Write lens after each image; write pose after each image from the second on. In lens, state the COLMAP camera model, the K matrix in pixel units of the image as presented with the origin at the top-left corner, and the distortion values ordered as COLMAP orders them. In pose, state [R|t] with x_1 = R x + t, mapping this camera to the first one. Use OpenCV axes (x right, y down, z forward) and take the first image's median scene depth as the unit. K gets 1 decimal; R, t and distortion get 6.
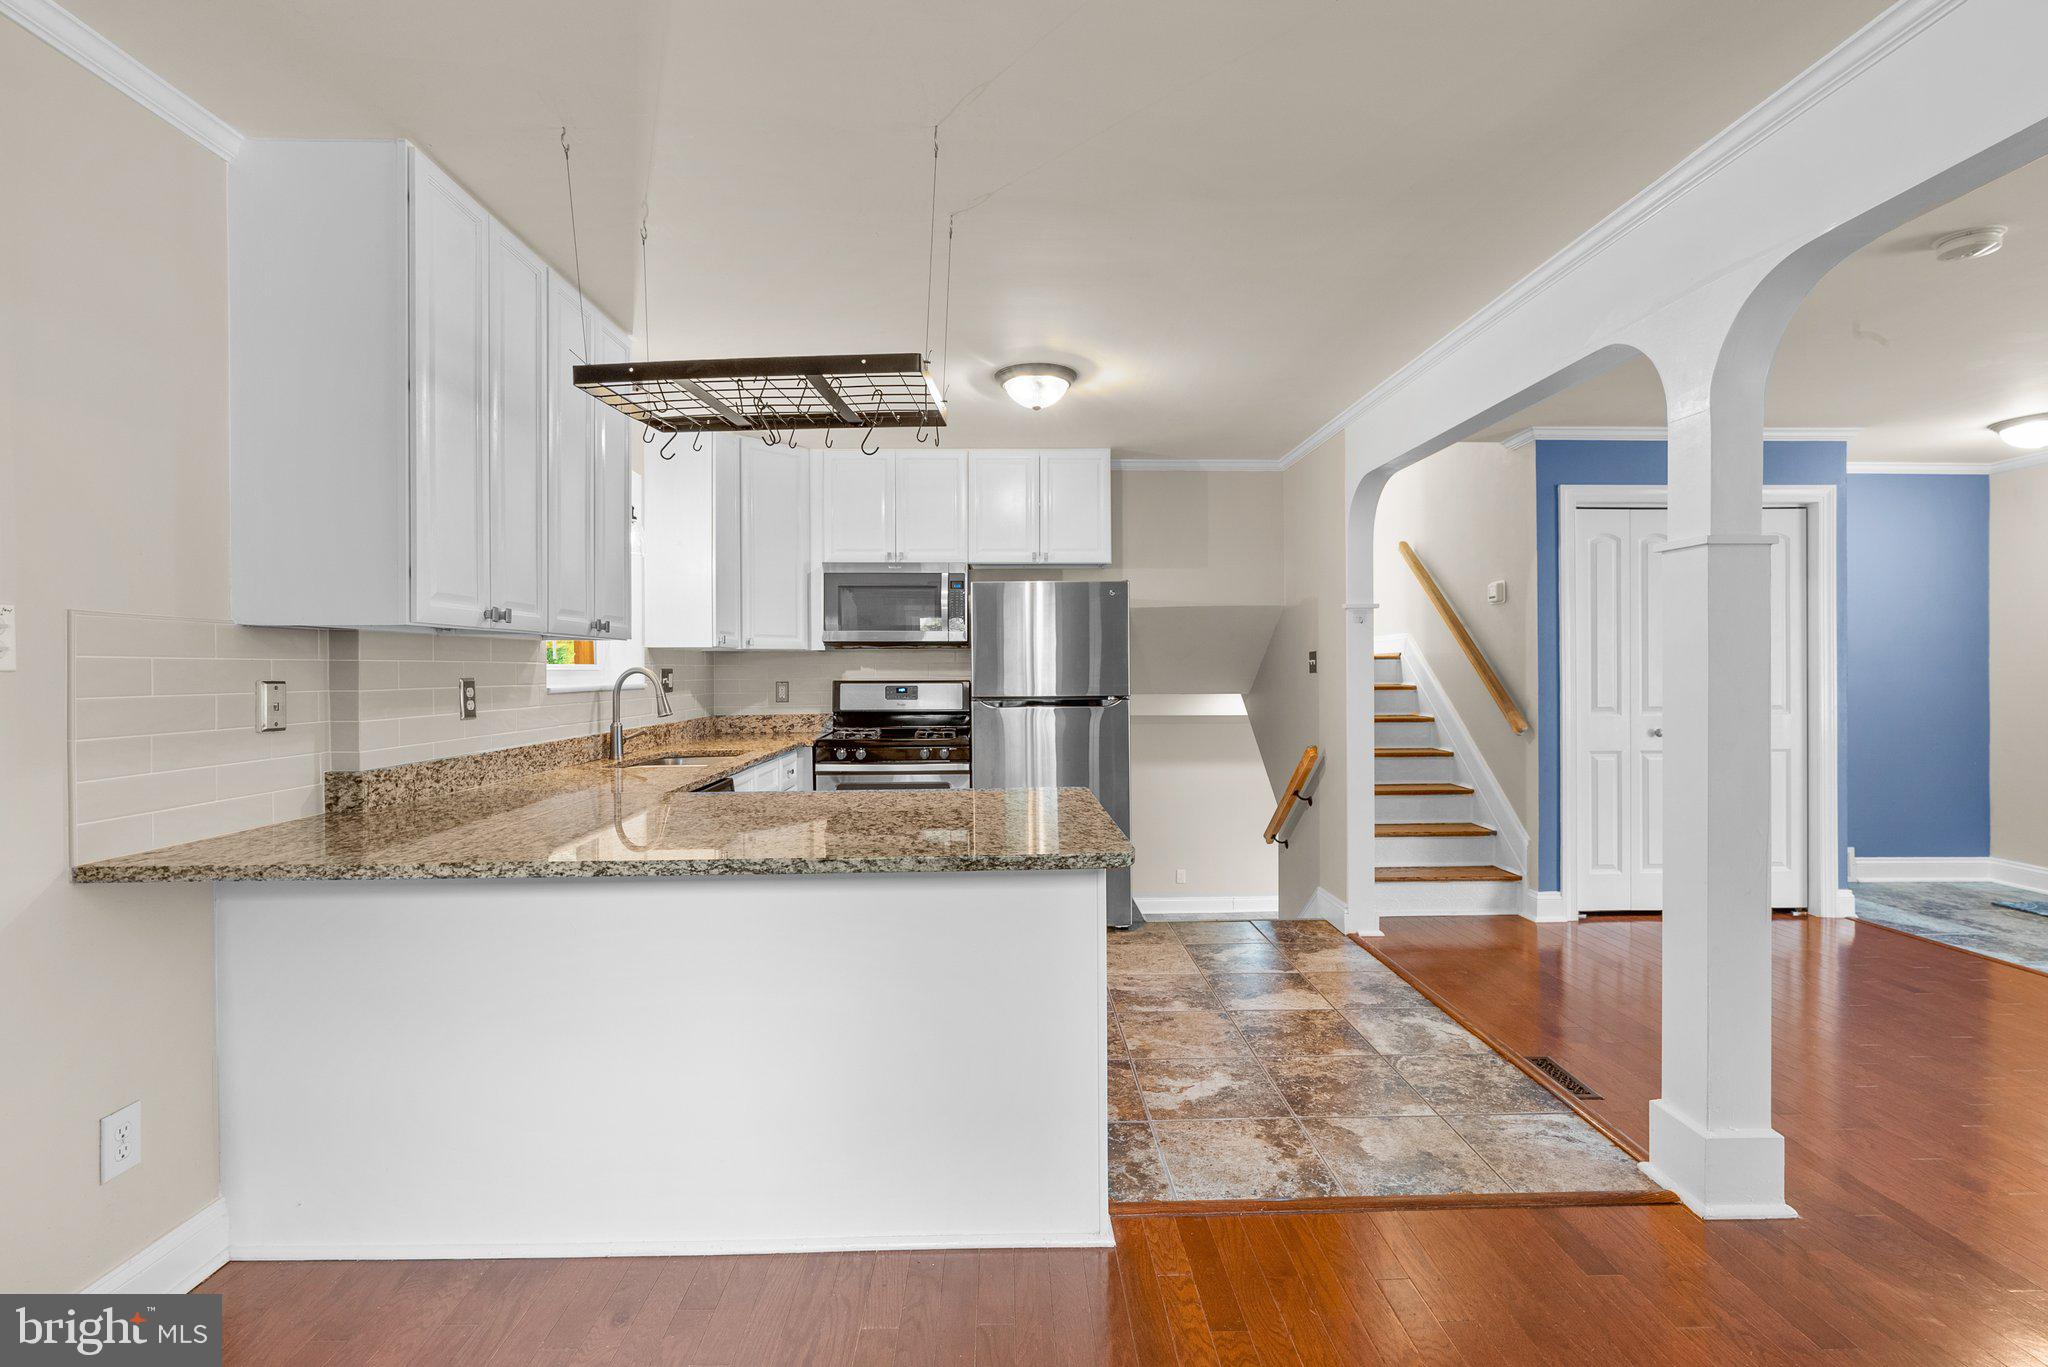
lens RADIAL K [[922.7, 0, 1019.2], [0, 922.7, 673.8], [0, 0, 1]] dist [-0.005294, 0.000582]
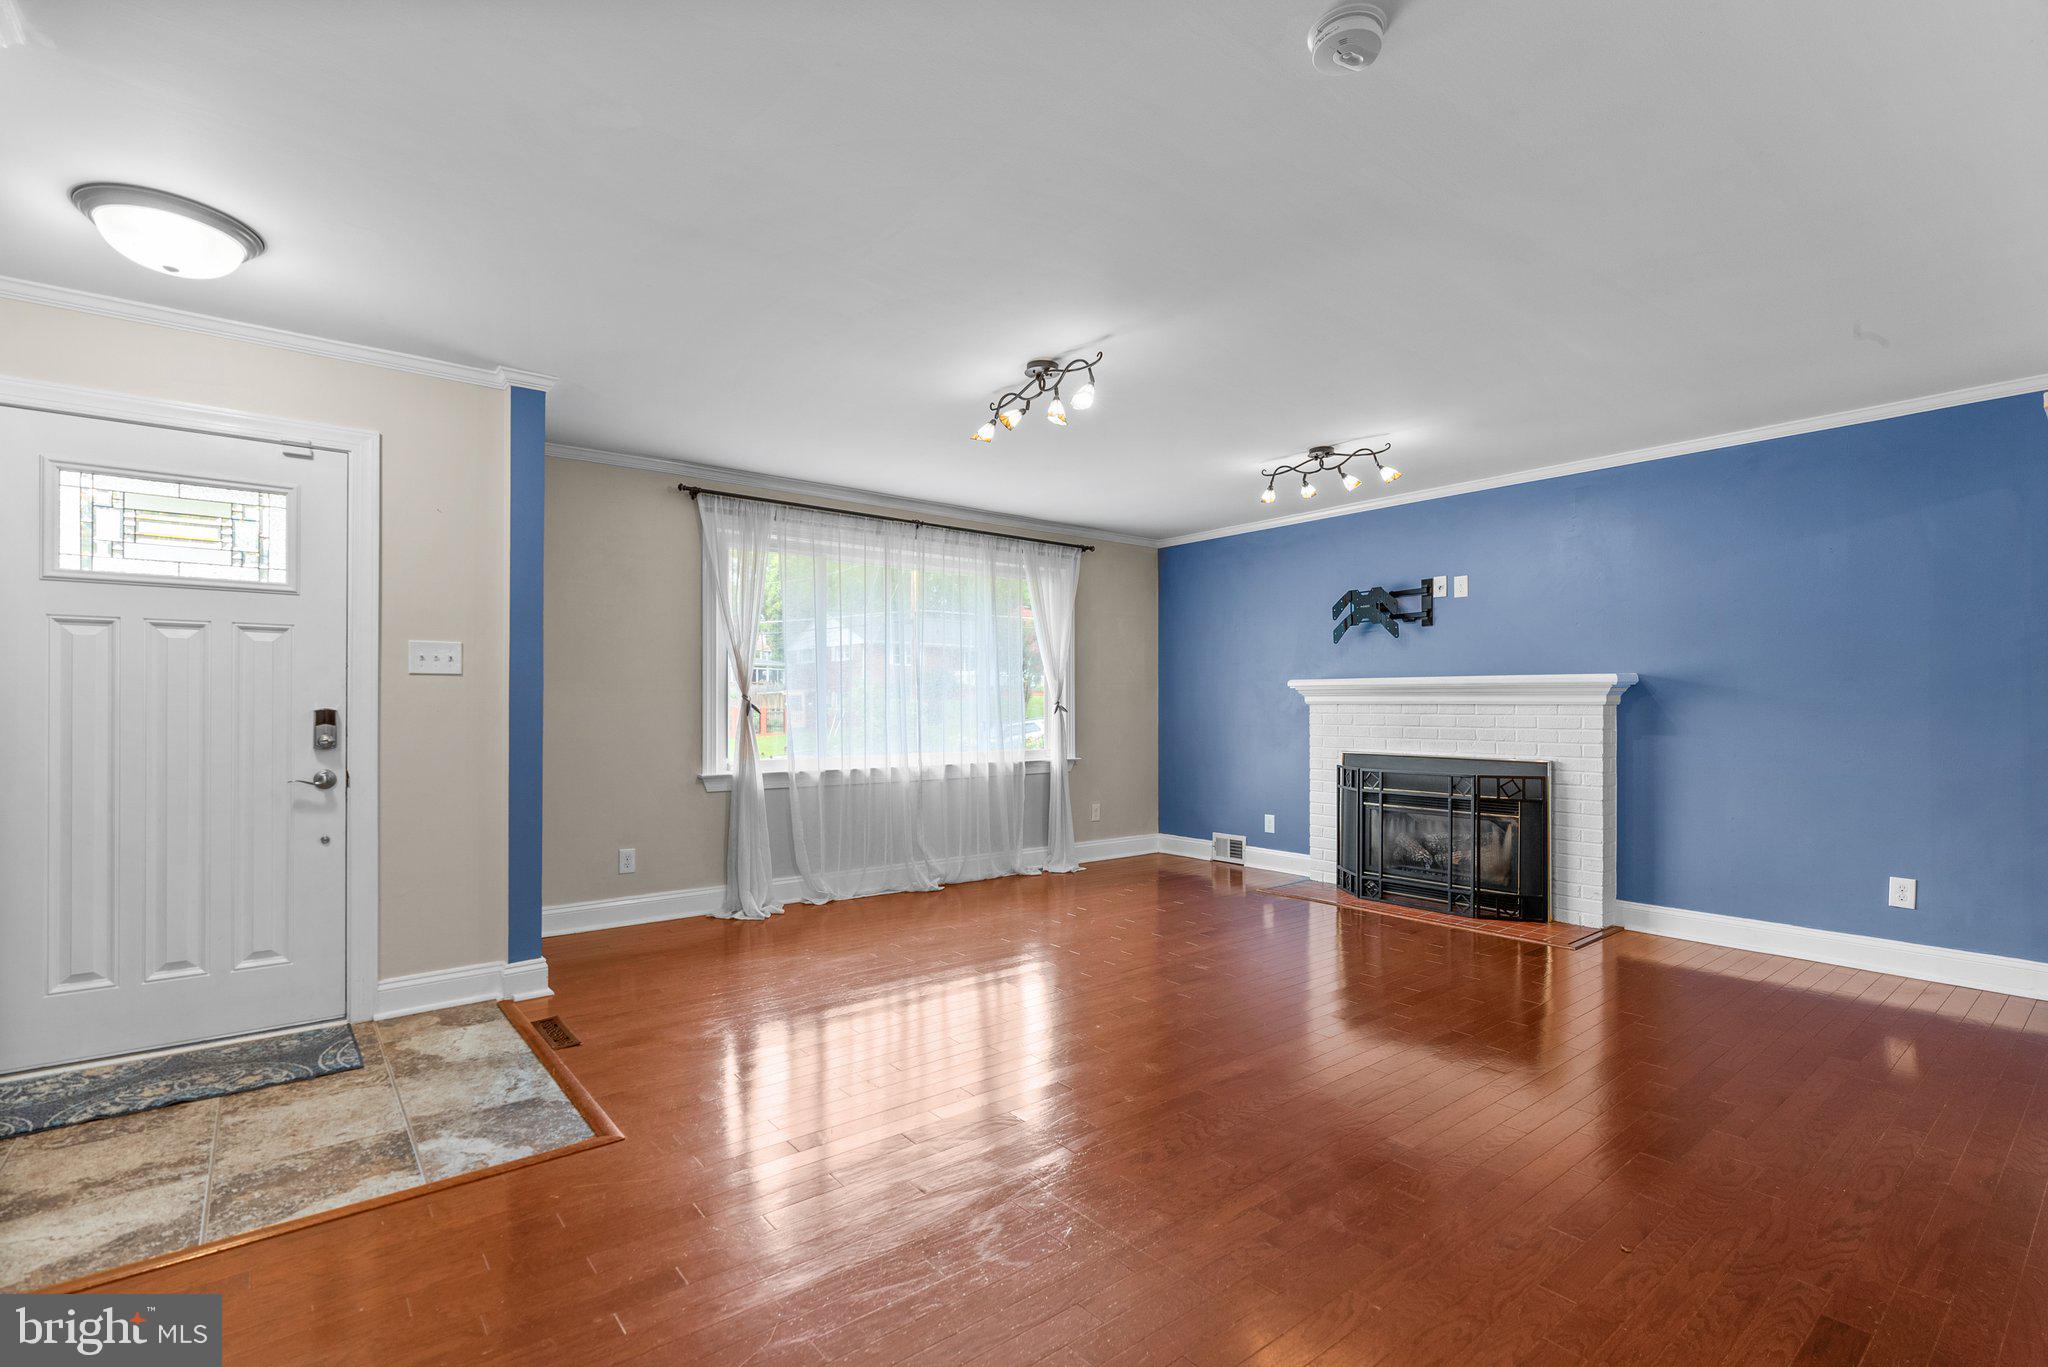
lens RADIAL K [[930.6, 0, 1024.0], [0, 930.6, 683.5], [0, 0, 1]] dist [-0.012860, 0.000224]
pose [[-0.610645, 0.022214, 0.791593, 0.460558], [0.004724, 0.999691, -0.024410, 0.025094], [-0.791891, -0.011166, -0.610561, 1.191259]]
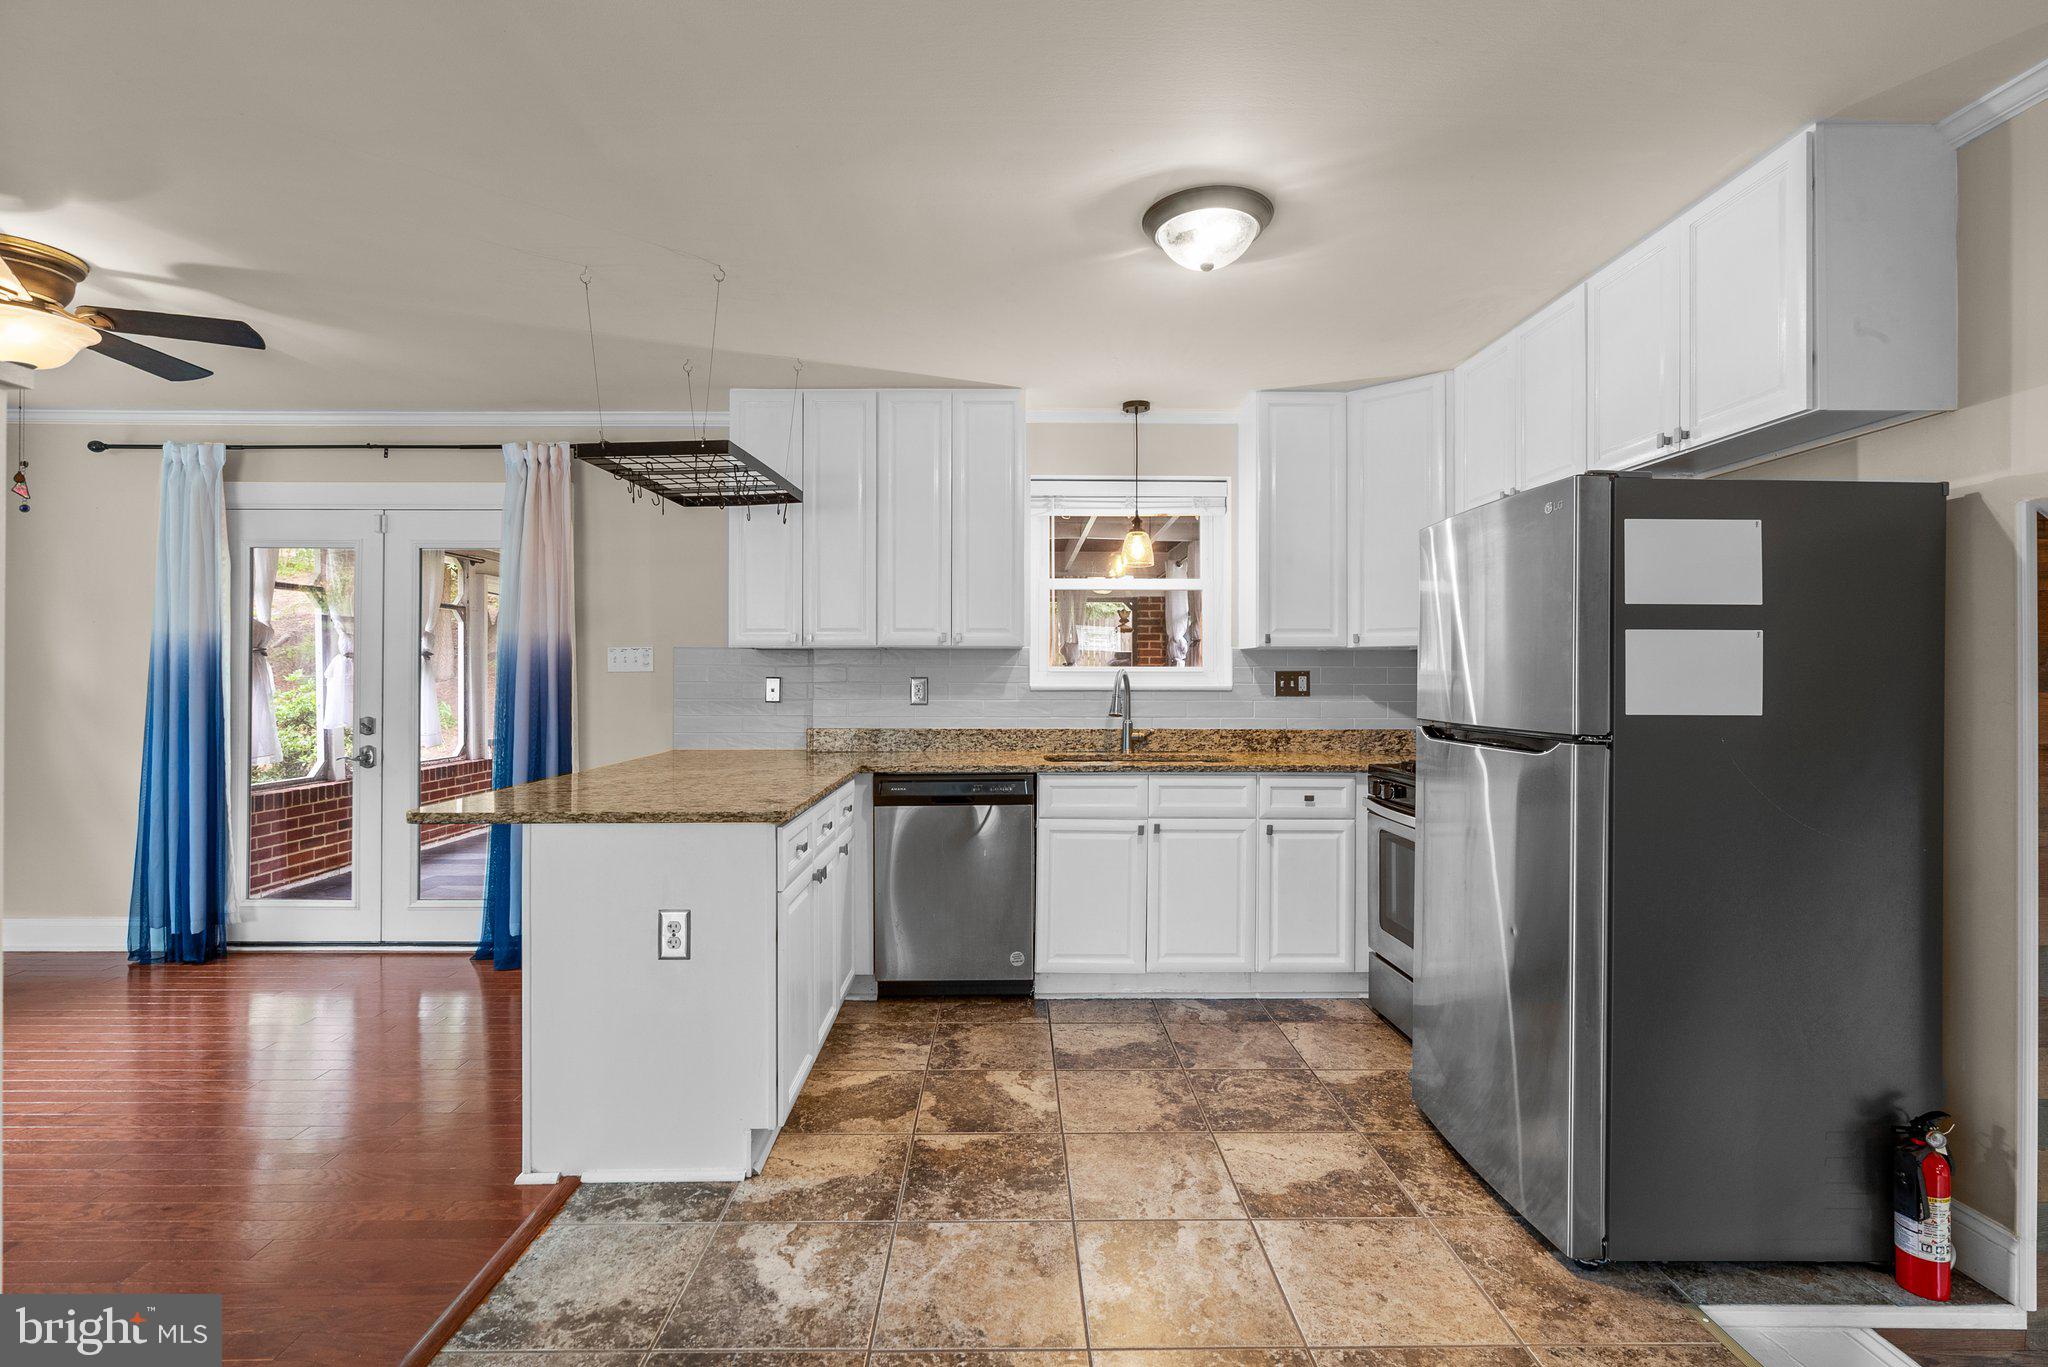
lens RADIAL K [[927.5, 0, 1019.1], [0, 927.5, 669.4], [0, 0, 1]] dist [-0.006335, 0.000759]
pose [[-0.006684, 0.000118, -0.999978, 0.726778], [-0.005893, 0.999983, 0.000158, -0.007485], [0.999960, 0.005893, -0.006683, 0.956588]]
